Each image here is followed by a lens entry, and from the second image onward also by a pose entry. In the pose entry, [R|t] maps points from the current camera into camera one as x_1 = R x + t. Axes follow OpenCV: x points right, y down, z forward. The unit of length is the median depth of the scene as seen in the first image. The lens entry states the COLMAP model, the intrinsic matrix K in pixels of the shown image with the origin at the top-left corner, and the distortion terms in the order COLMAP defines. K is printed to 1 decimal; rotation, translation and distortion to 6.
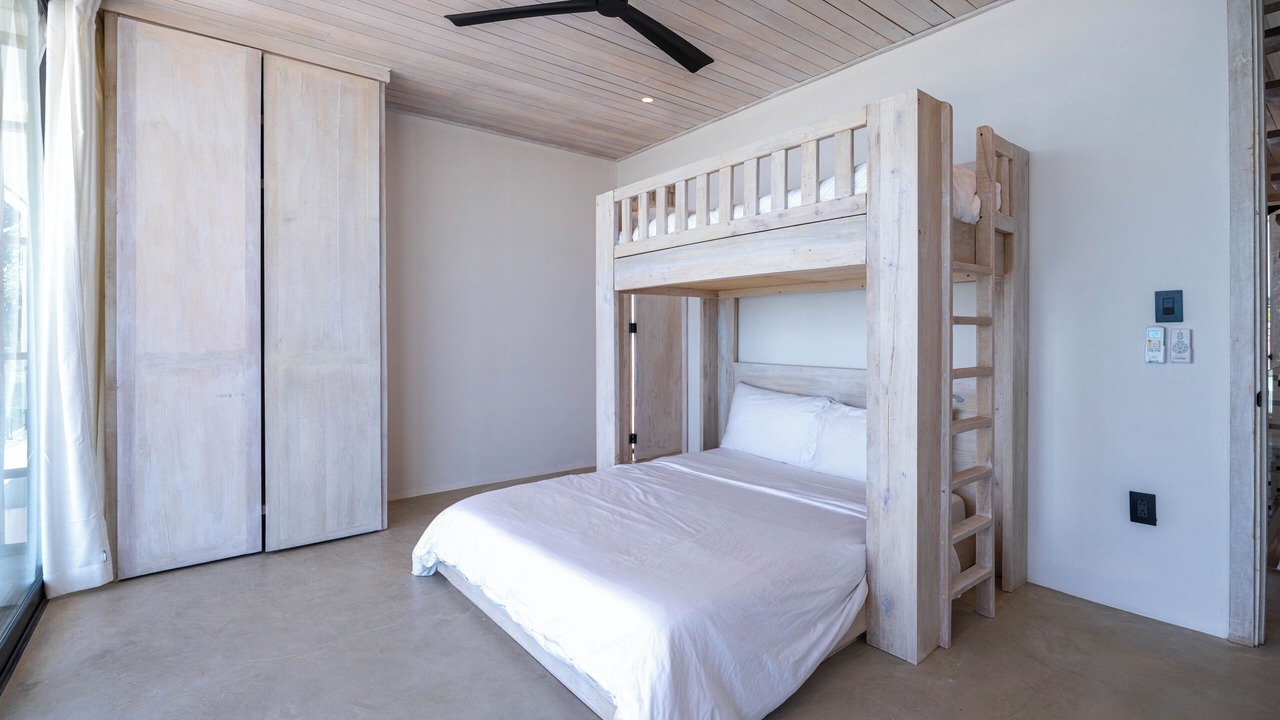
lens RADIAL K [[577.6, 0, 647.9], [0, 577.6, 349.2], [0, 0, 1]] dist [-0.004431, -0.000222]
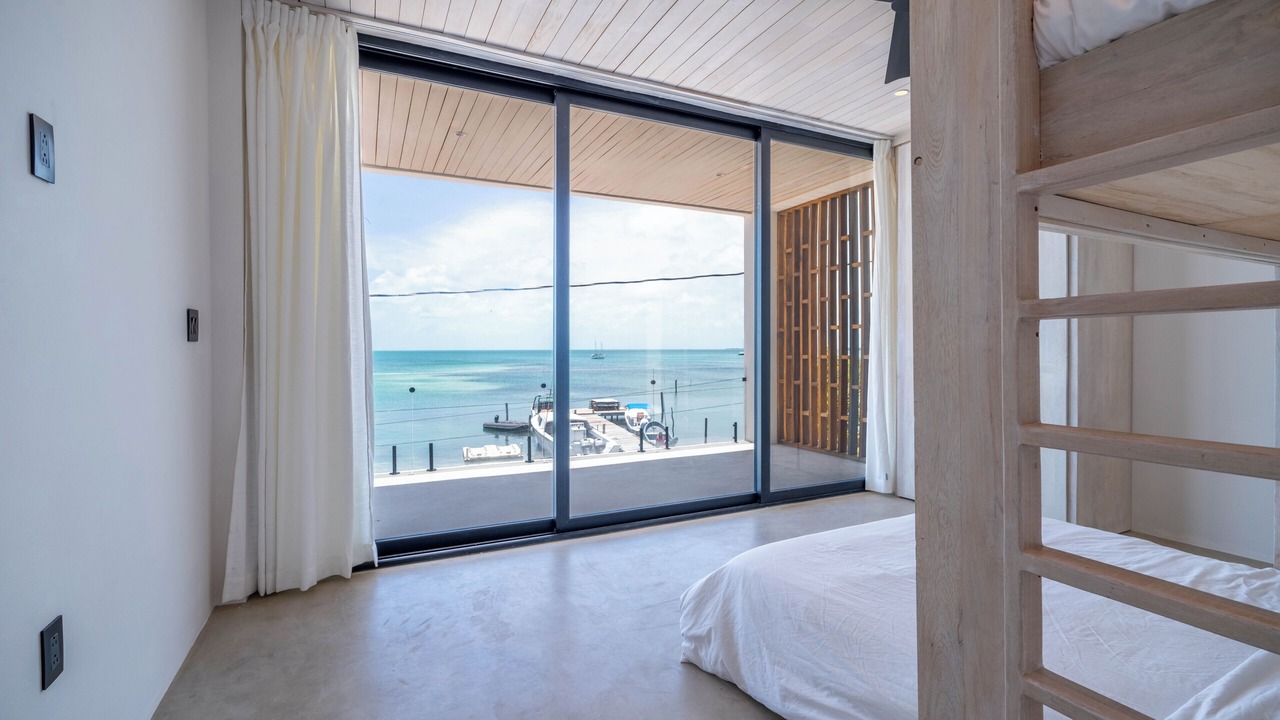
lens RADIAL K [[577.6, 0, 649.2], [0, 577.6, 354.0], [0, 0, 1]] dist [-0.004431, -0.000222]
pose [[-0.220190, 0.009629, -0.975409, 0.949415], [-0.005626, 0.999922, 0.011141, -0.020010], [0.975441, 0.007941, -0.220119, 0.752828]]
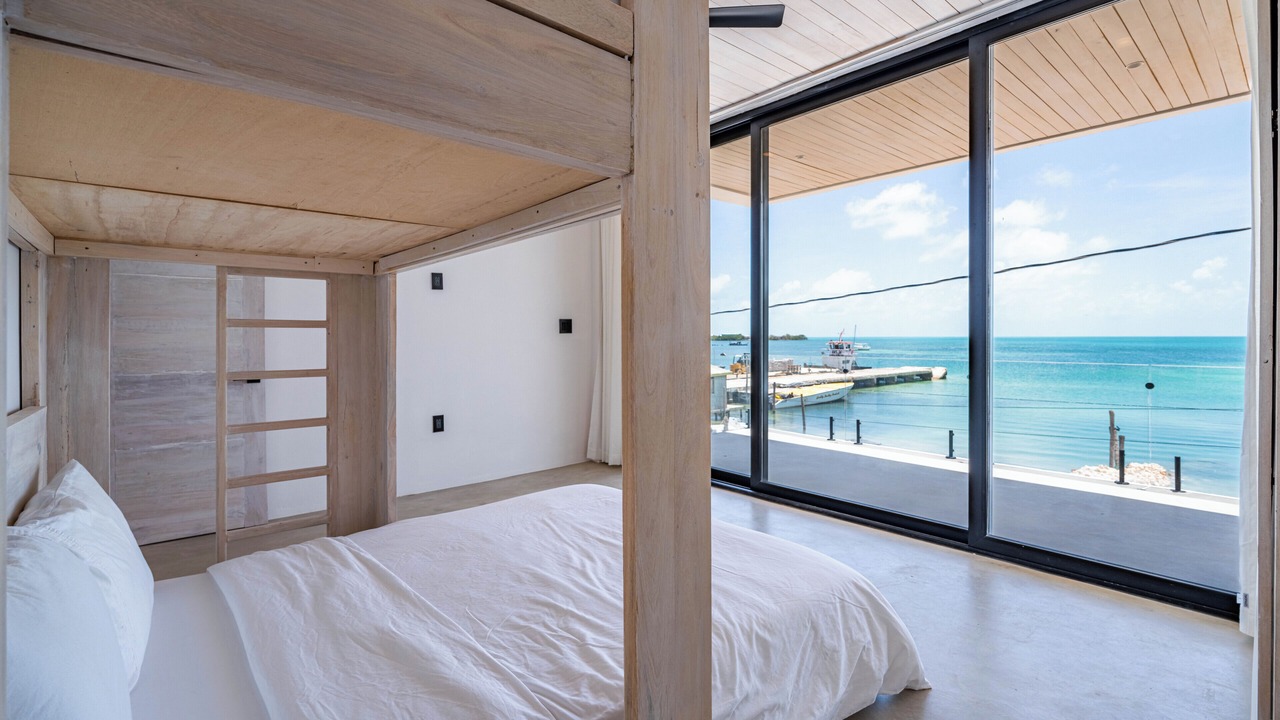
lens RADIAL K [[577.6, 0, 624.5], [0, 577.6, 338.3], [0, 0, 1]] dist [-0.004431, -0.000222]
pose [[-0.999975, 0.001605, -0.006859, -0.058770], [0.001525, 0.999931, 0.011635, -0.032727], [0.006877, 0.011624, -0.999909, 1.999100]]
